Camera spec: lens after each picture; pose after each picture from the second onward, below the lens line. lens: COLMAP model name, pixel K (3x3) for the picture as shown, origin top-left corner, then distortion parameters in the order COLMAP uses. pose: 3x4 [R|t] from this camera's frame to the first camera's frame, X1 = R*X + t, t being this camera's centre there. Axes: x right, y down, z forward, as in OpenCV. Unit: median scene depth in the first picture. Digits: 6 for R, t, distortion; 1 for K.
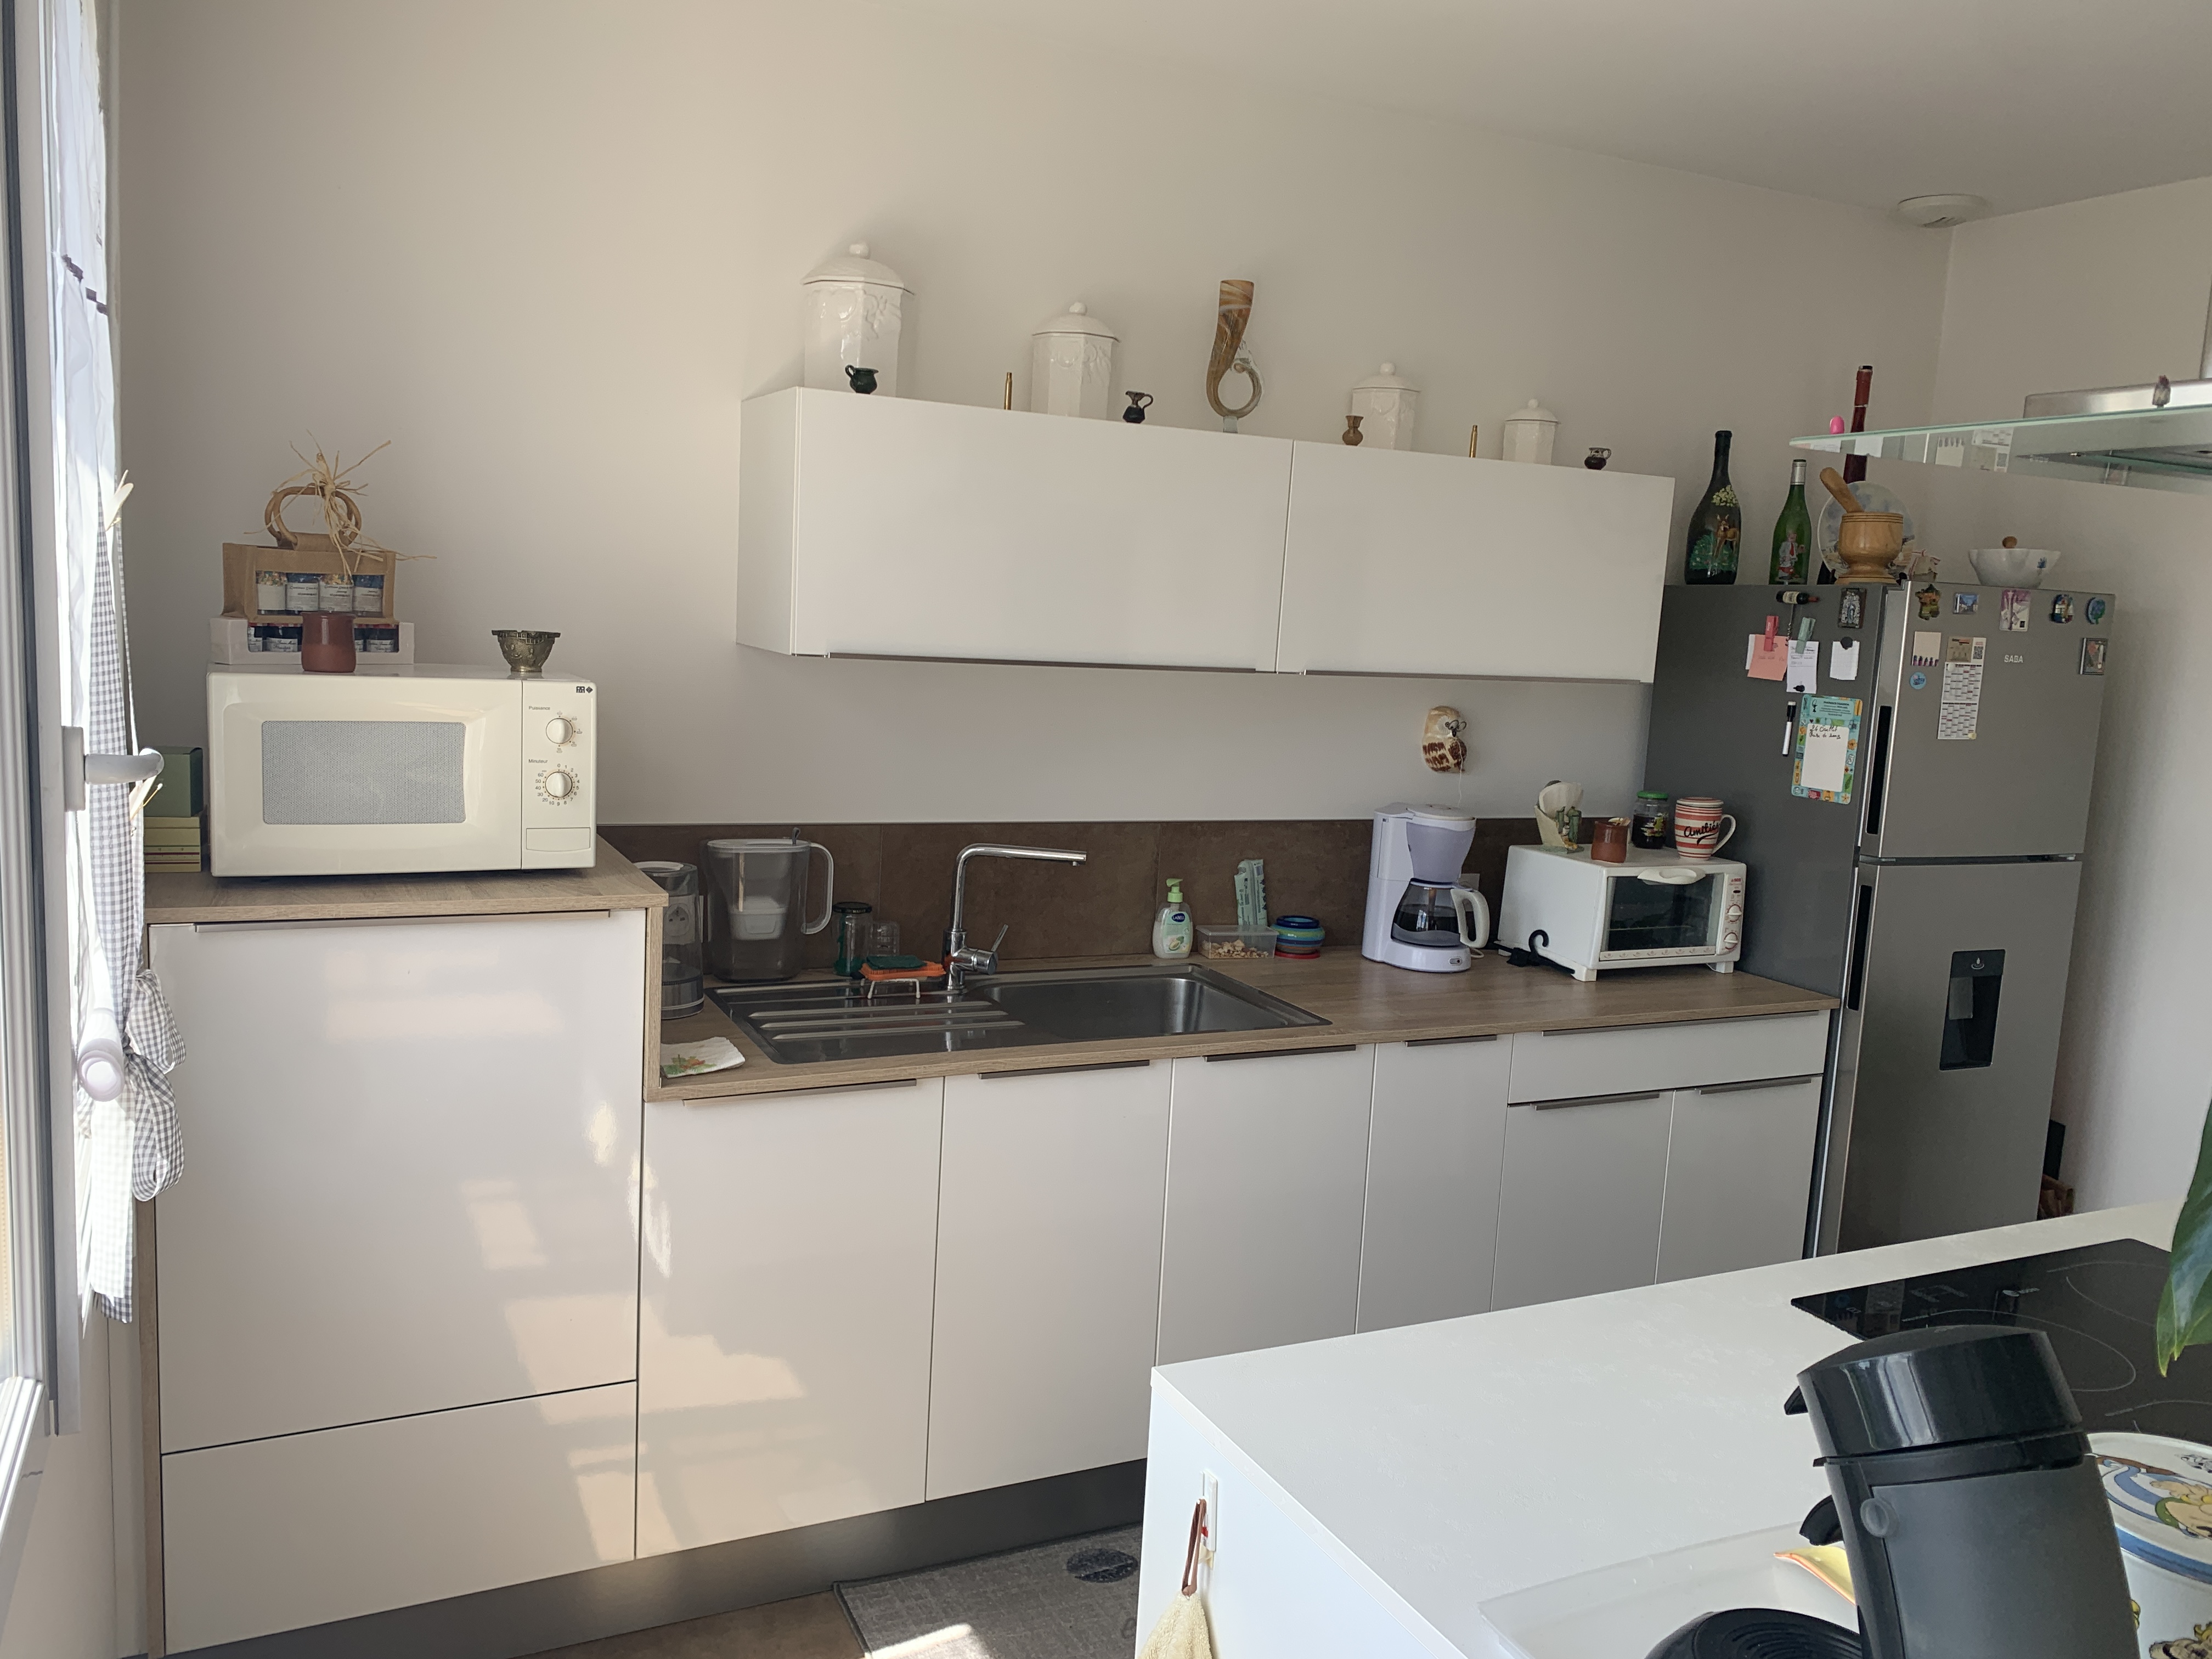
lens RADIAL K [[1681.4, 0, 1103.6], [0, 1681.4, 849.7], [0, 0, 1]] dist [0.008610, -0.003433]
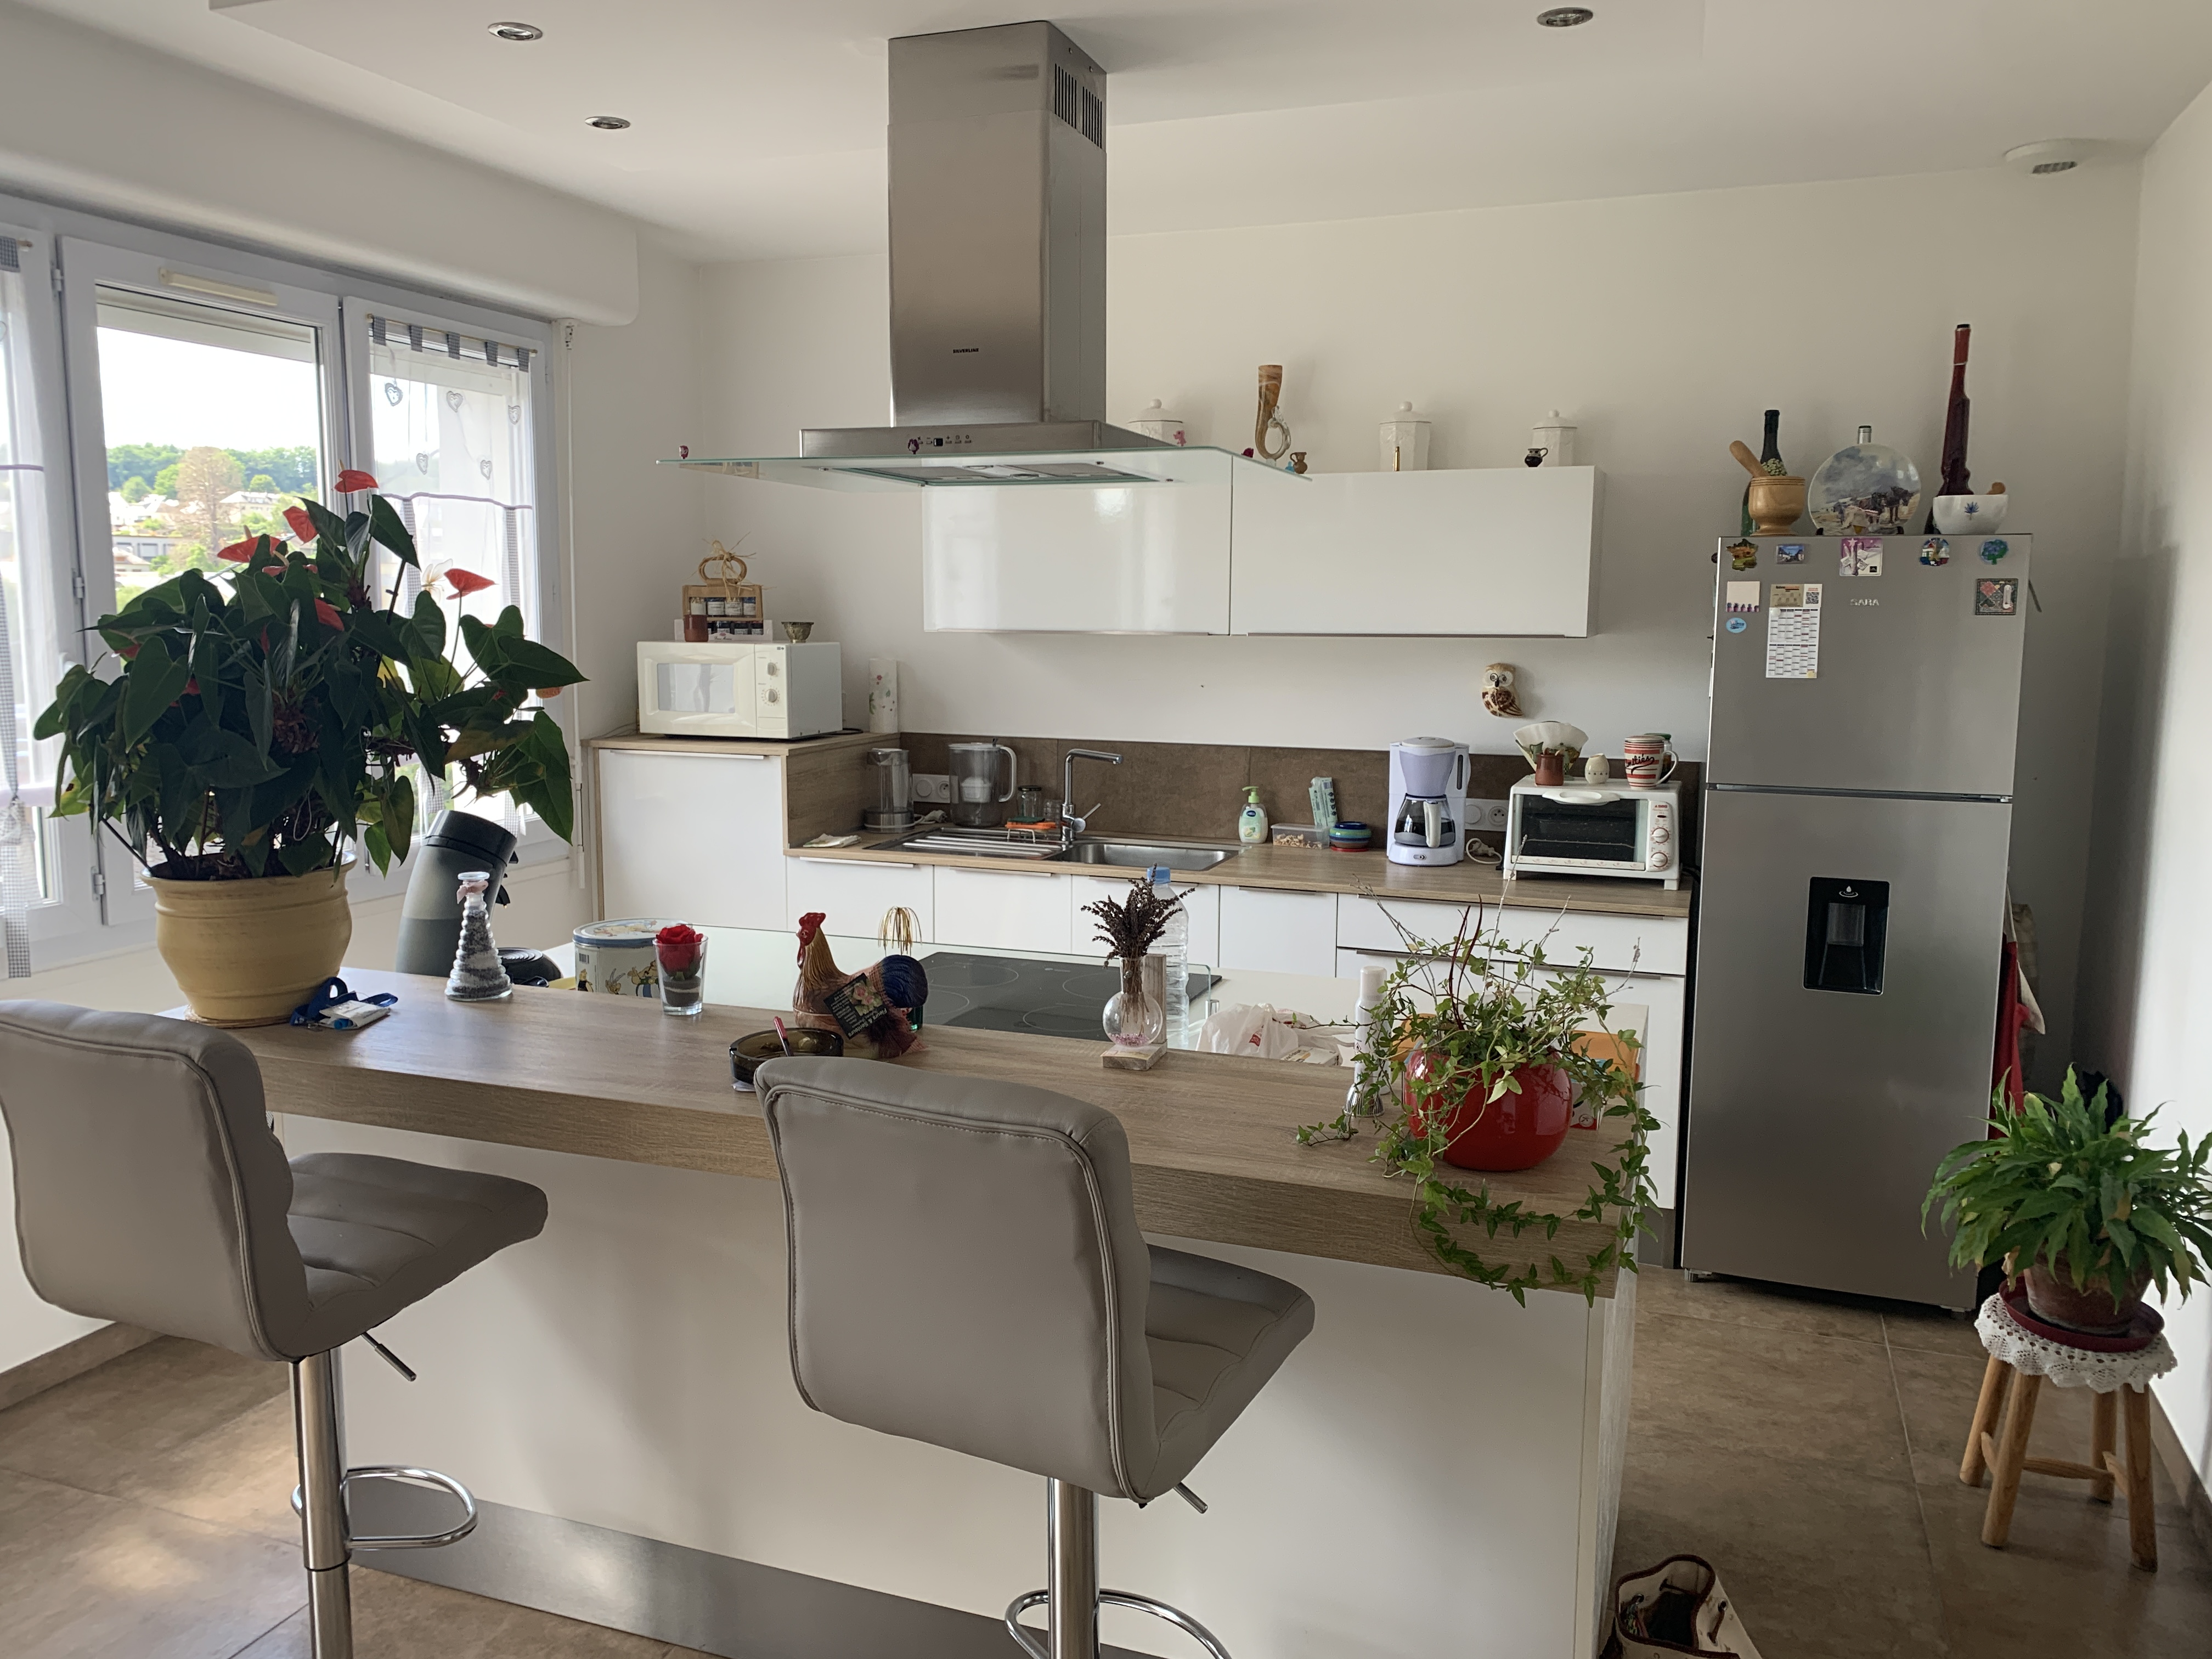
lens RADIAL K [[1681.4, 0, 1100.5], [0, 1681.4, 815.4], [0, 0, 1]] dist [0.008610, -0.003433]
pose [[0.697079, 0.042159, -0.715754, 0.972507], [-0.073409, 0.997220, -0.012757, 0.069922], [0.713226, 0.061435, 0.698236, -0.076860]]
